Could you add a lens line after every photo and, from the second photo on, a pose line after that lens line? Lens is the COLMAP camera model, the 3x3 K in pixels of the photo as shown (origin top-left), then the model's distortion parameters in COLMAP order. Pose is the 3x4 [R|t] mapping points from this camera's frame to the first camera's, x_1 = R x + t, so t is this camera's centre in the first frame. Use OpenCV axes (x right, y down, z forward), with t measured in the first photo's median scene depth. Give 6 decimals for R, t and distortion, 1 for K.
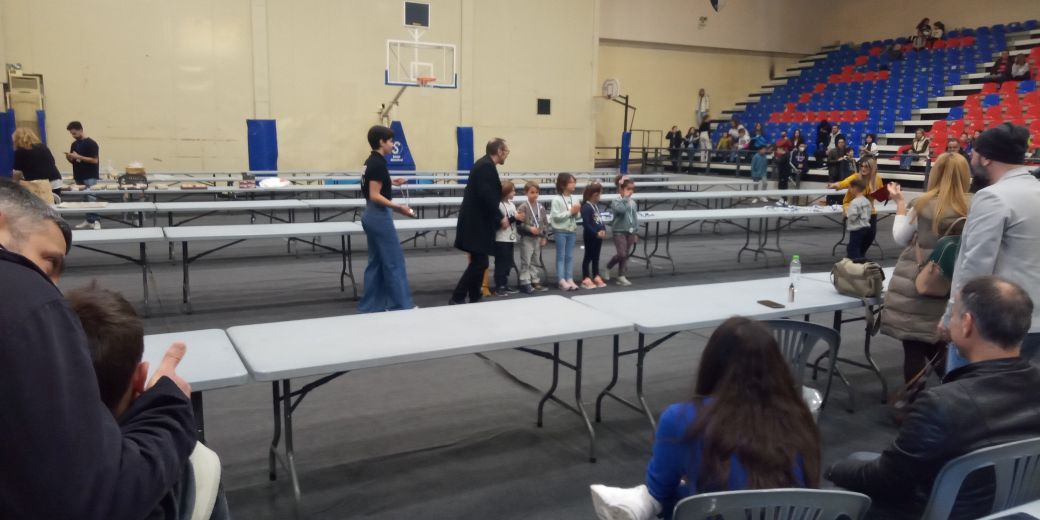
lens RADIAL K [[771.1, 0, 522.2], [0, 771.1, 286.8], [0, 0, 1]] dist [0.028800, -0.019918]
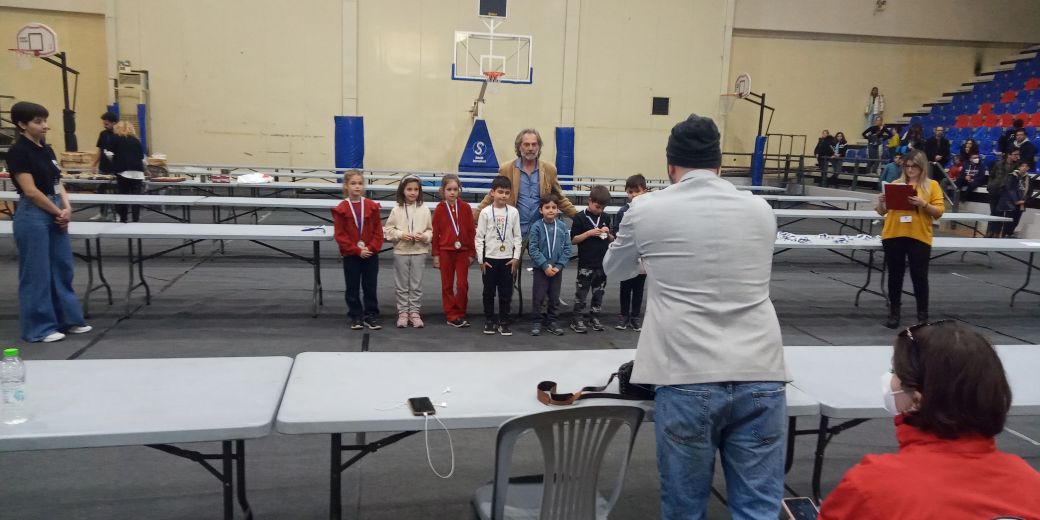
lens RADIAL K [[771.1, 0, 515.5], [0, 771.1, 280.3], [0, 0, 1]] dist [0.028800, -0.019918]
pose [[0.951953, 0.073054, -0.297402, 0.167748], [-0.077698, 0.996970, -0.003808, -0.019697], [0.296223, 0.026733, 0.954745, 0.123036]]
